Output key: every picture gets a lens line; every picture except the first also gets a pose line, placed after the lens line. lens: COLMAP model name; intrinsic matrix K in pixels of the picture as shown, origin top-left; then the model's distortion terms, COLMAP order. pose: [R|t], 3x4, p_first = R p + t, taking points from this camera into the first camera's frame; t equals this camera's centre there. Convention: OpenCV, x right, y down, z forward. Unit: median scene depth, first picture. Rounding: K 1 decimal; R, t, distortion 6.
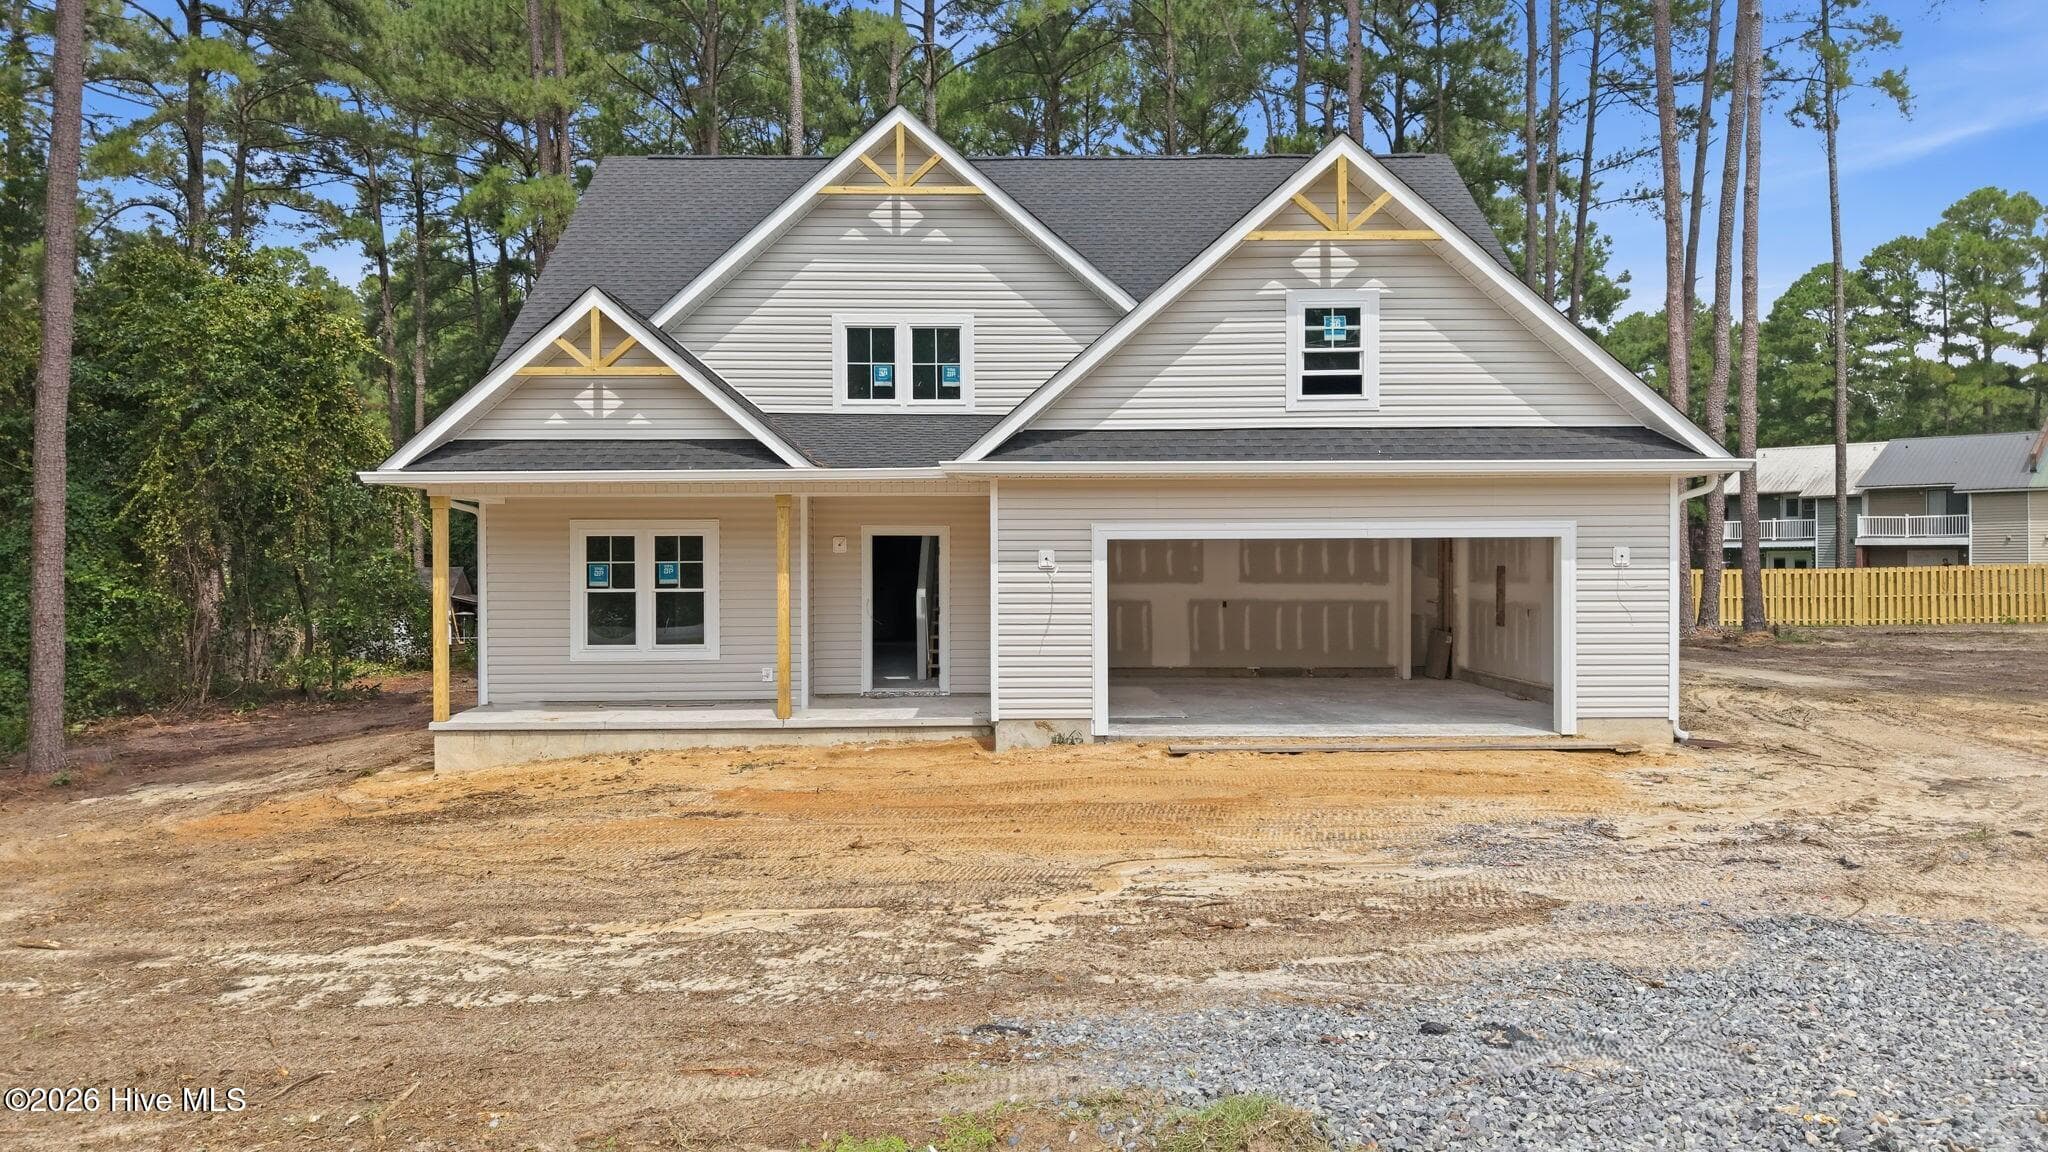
lens RADIAL K [[1423.4, 0, 1024.0], [0, 1423.4, 576.0], [0, 0, 1]] dist [0.006943, -0.000210]
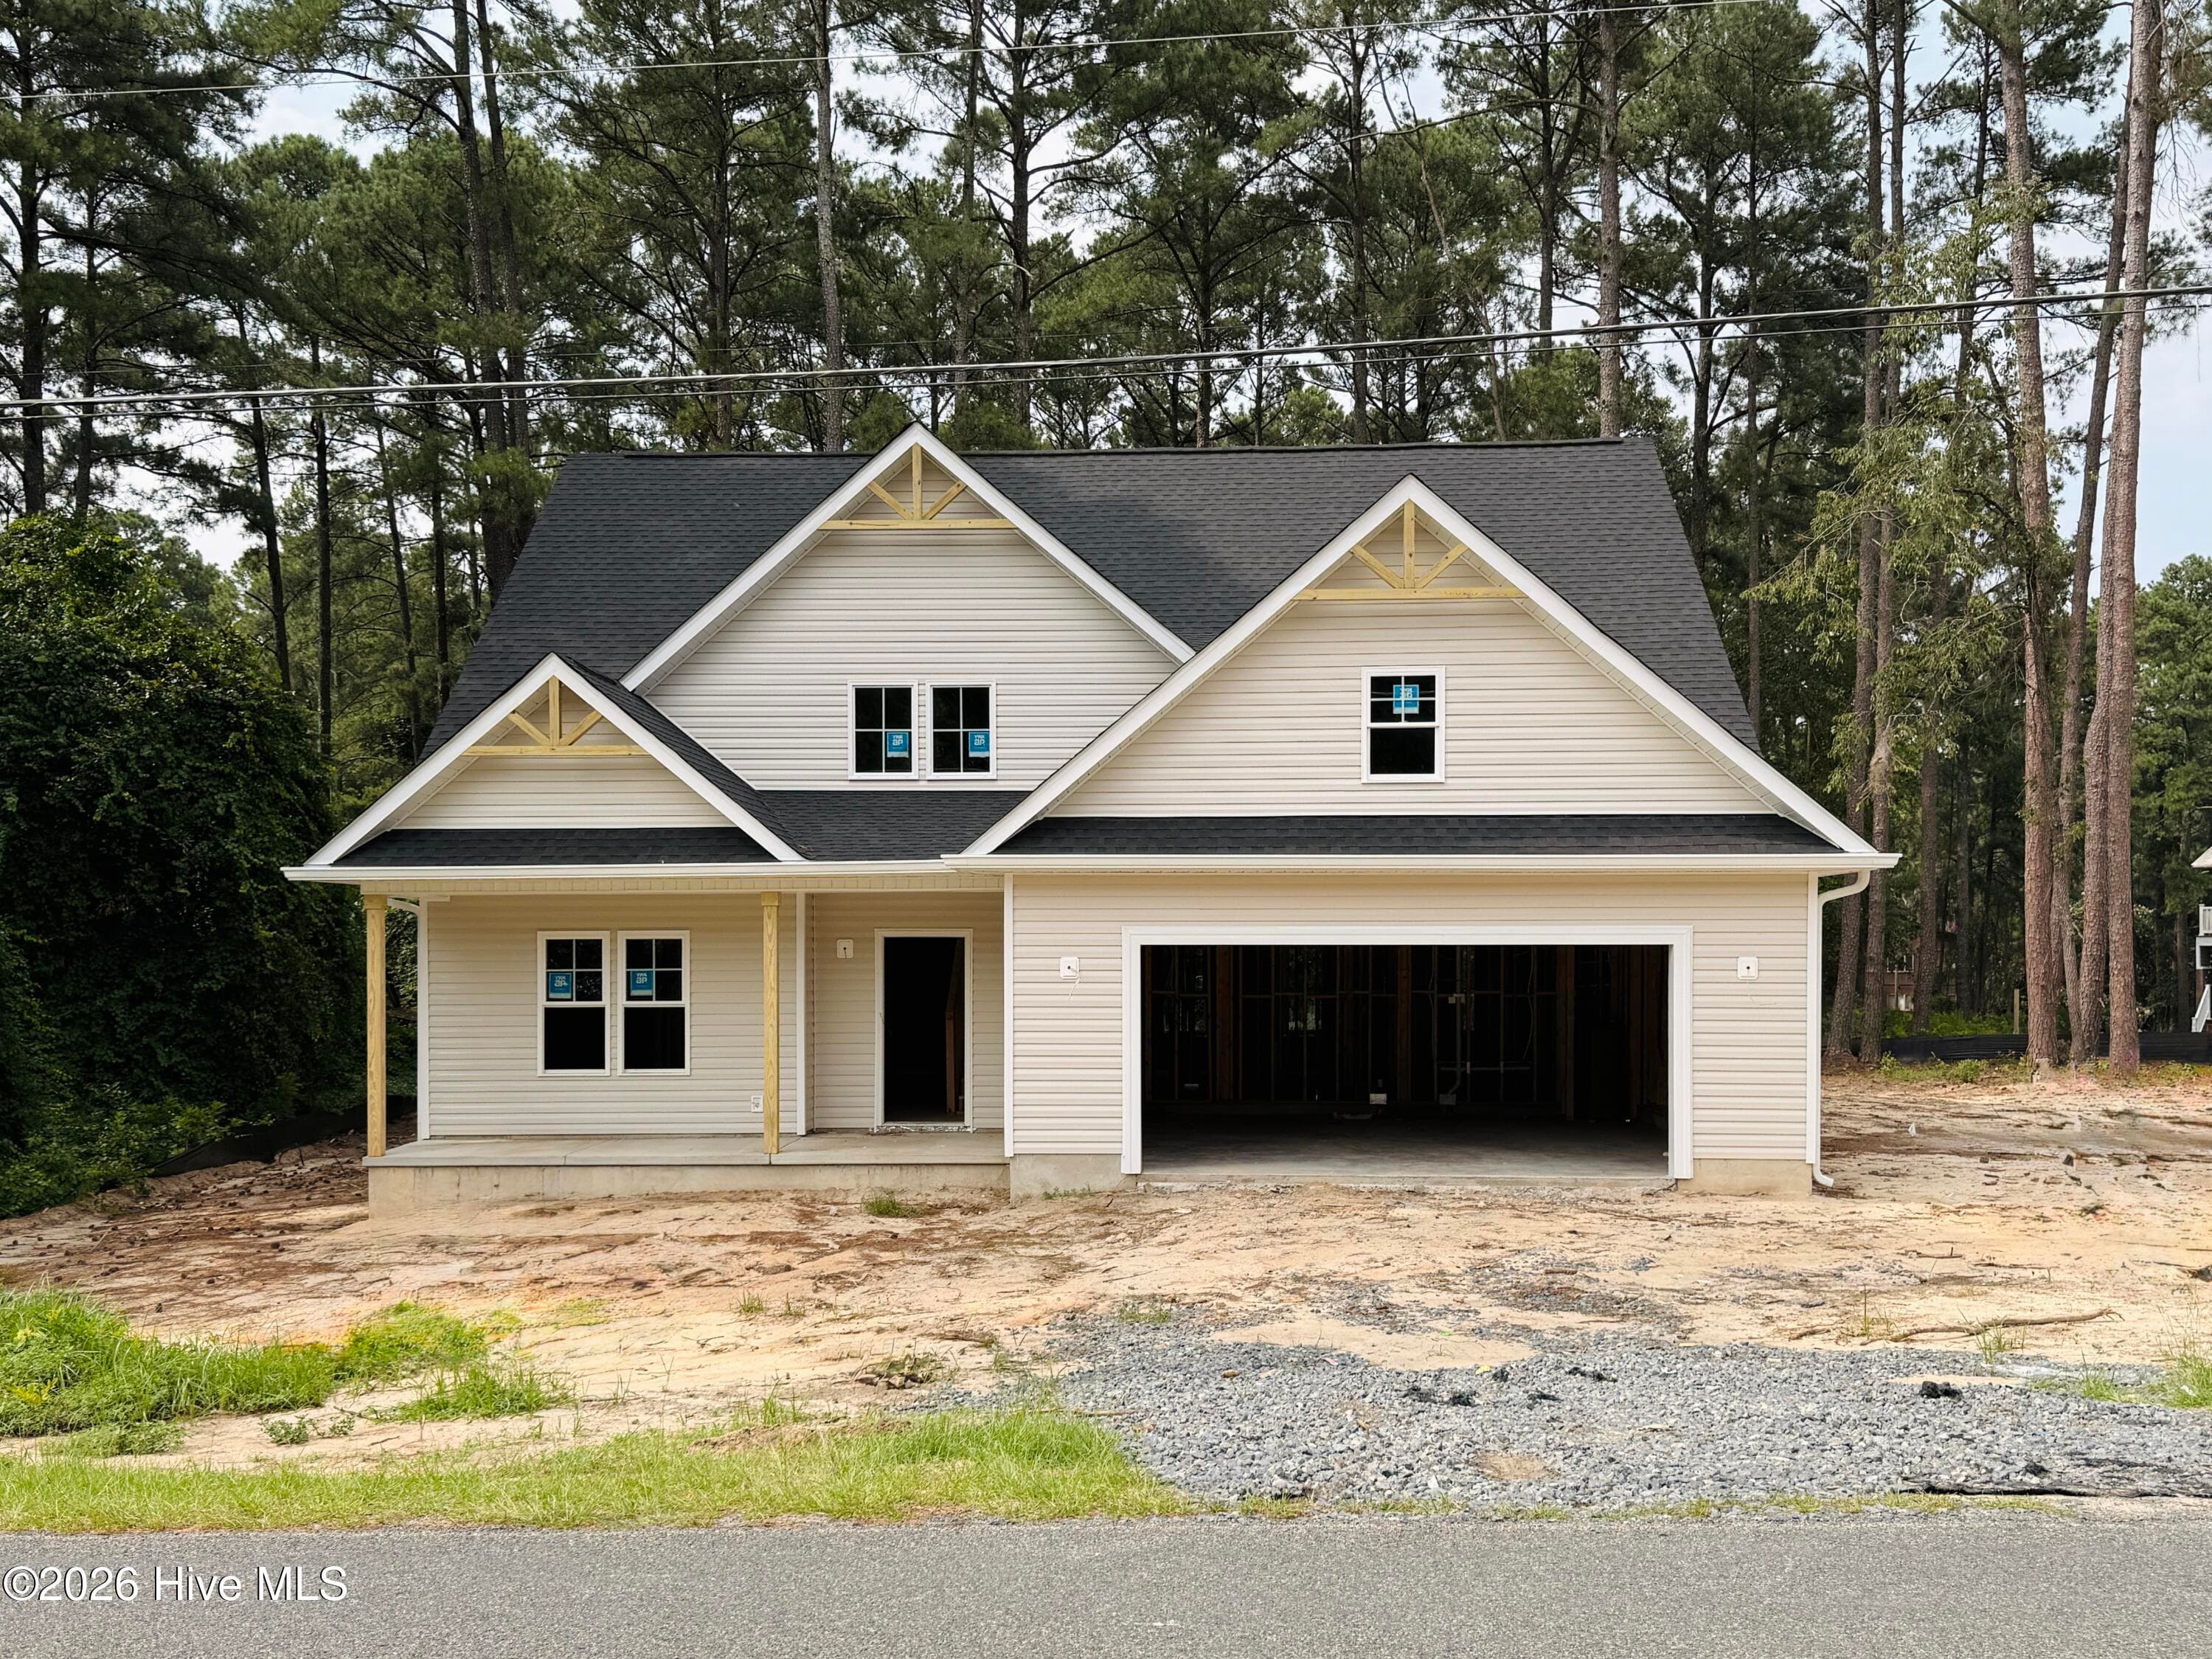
lens RADIAL K [[2229.0, 0, 1092.9], [0, 2229.0, 972.0], [0, 0, 1]] dist [0.016341, 0.029897]
pose [[0.998084, 0.002340, -0.061824, 0.098788], [-0.002556, 0.999991, -0.003415, -0.004729], [0.061815, 0.003567, 0.998081, -0.300532]]
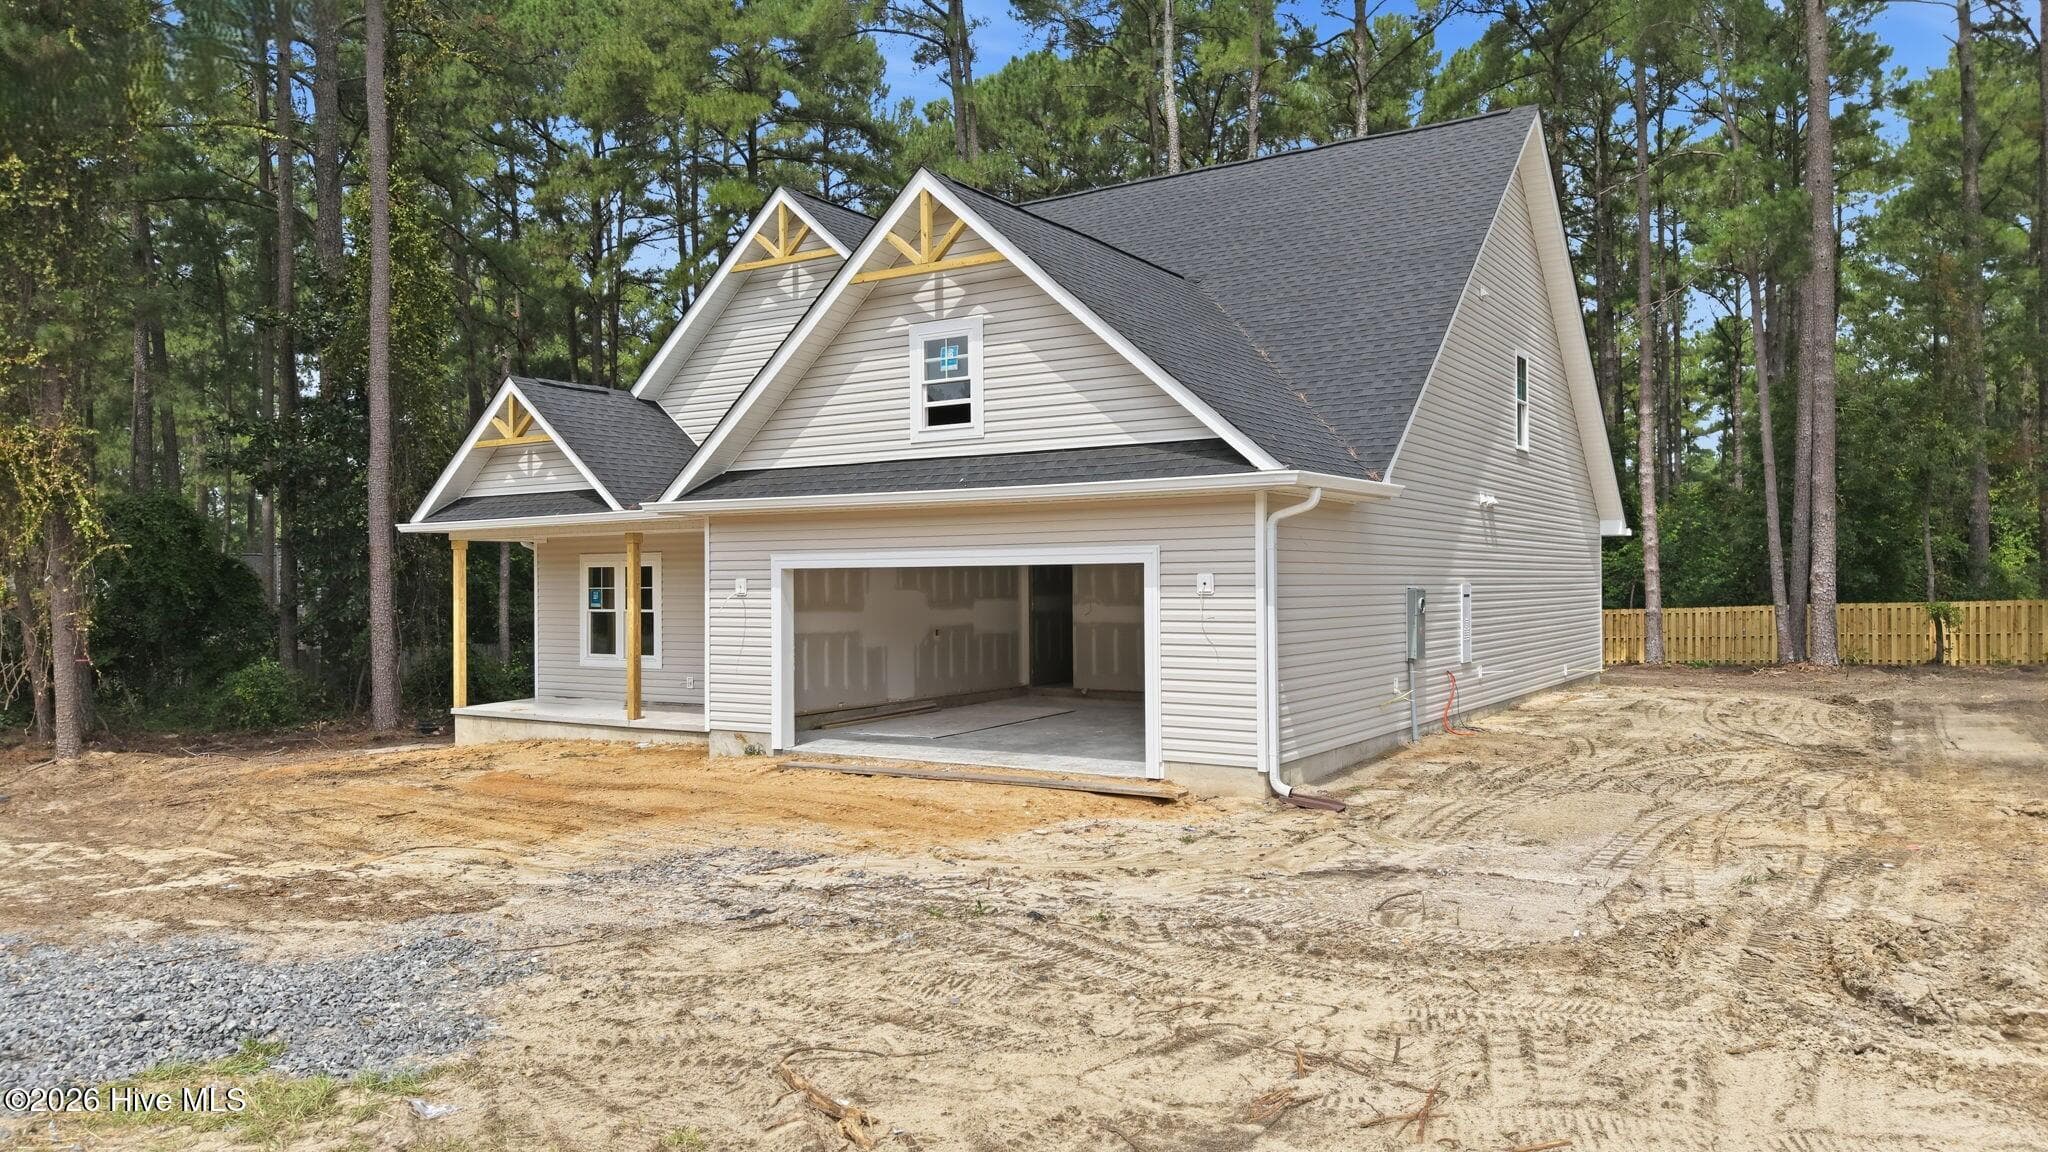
lens RADIAL K [[1404.4, 0, 1024.0], [0, 1404.4, 576.0], [0, 0, 1]] dist [0.008914, -0.003785]
pose [[0.834245, -0.004573, -0.551374, 0.702718], [0.000850, 0.999975, -0.007008, -0.011074], [0.551393, 0.005378, 0.834228, 0.172784]]
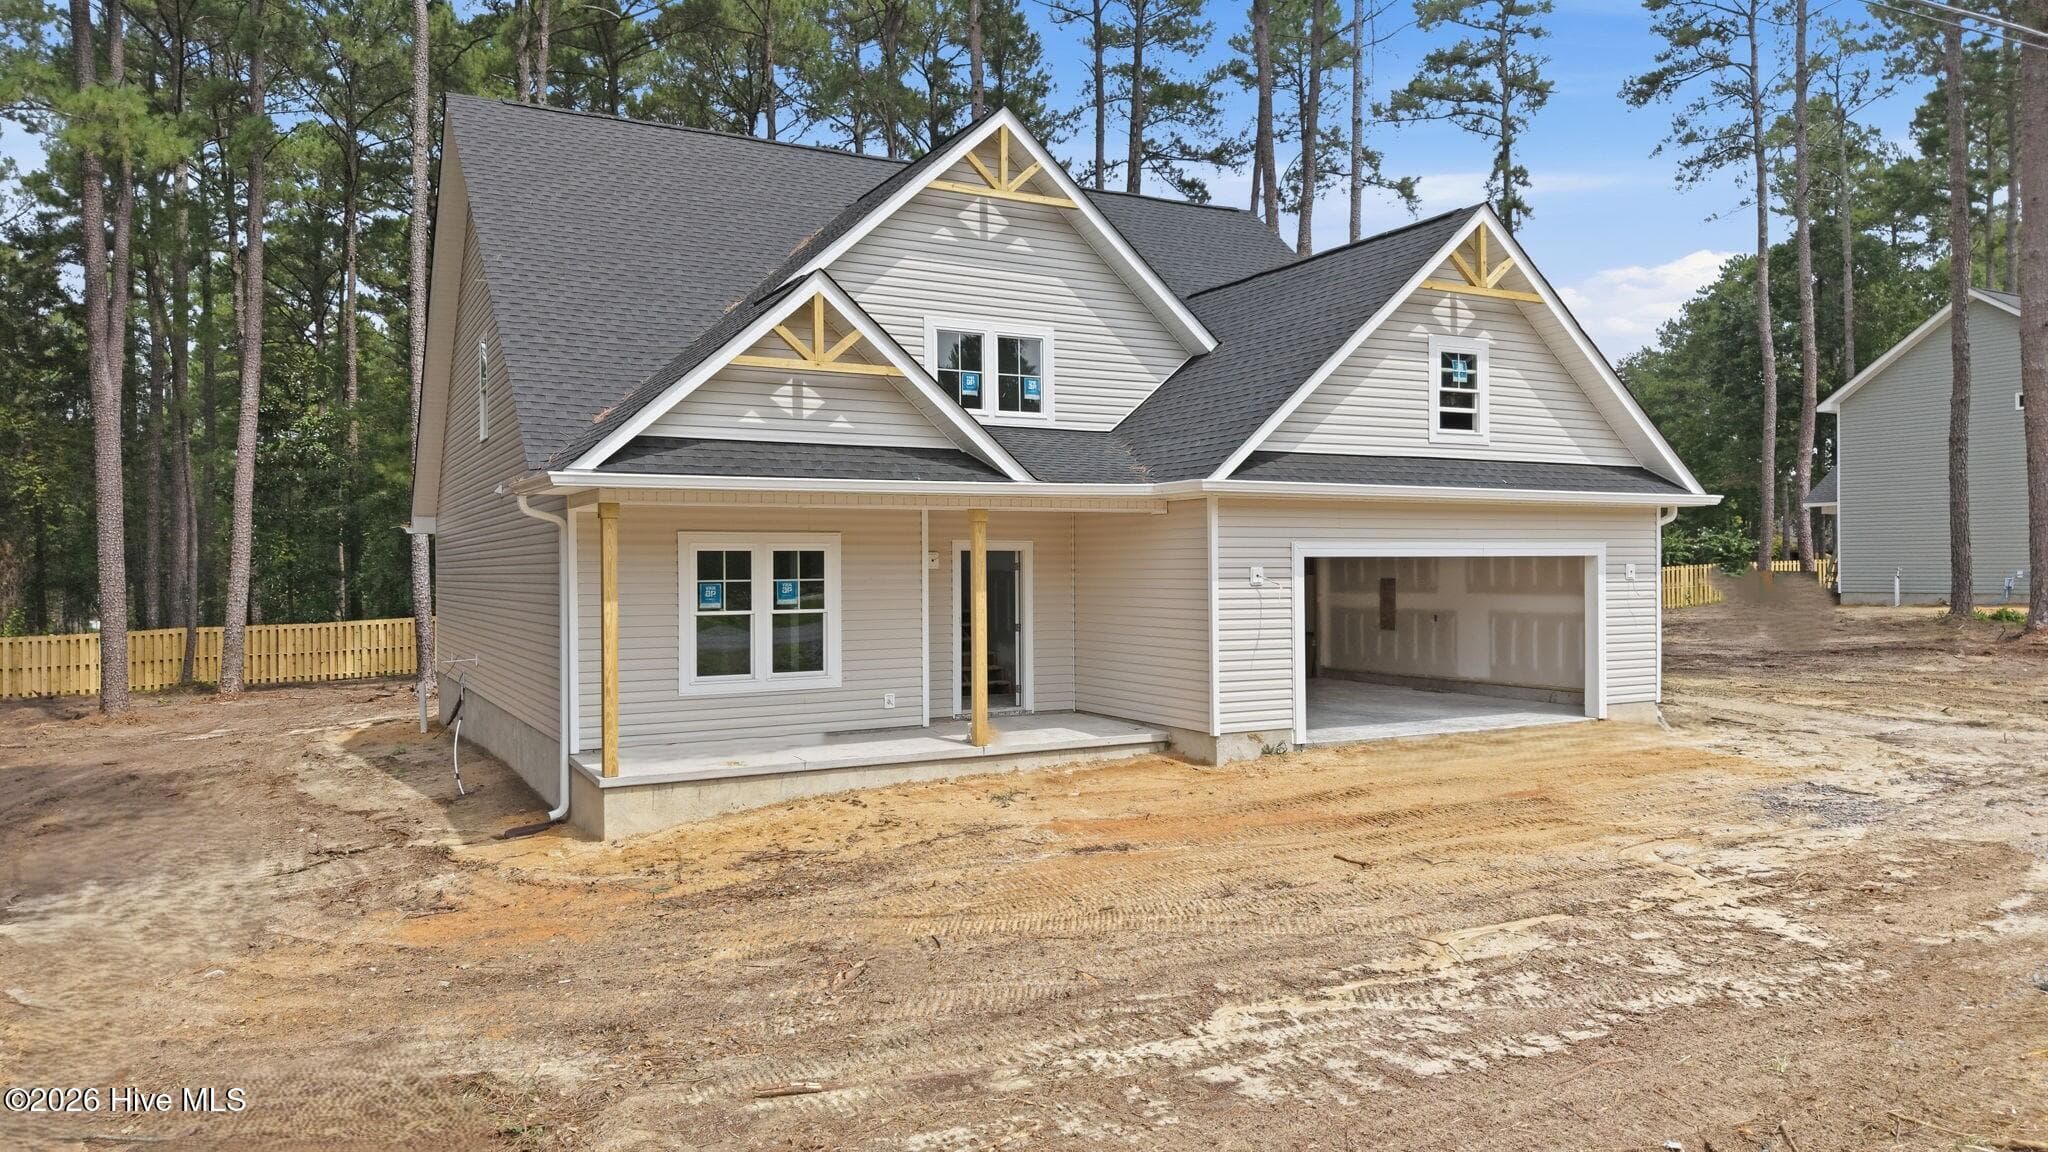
lens RADIAL K [[1404.4, 0, 1024.0], [0, 1404.4, 576.0], [0, 0, 1]] dist [0.008914, -0.003785]
pose [[0.880879, -0.005039, 0.473314, -0.535957], [0.006911, 0.999974, -0.002216, -0.009322], [-0.473291, 0.005223, 0.880891, 0.154252]]
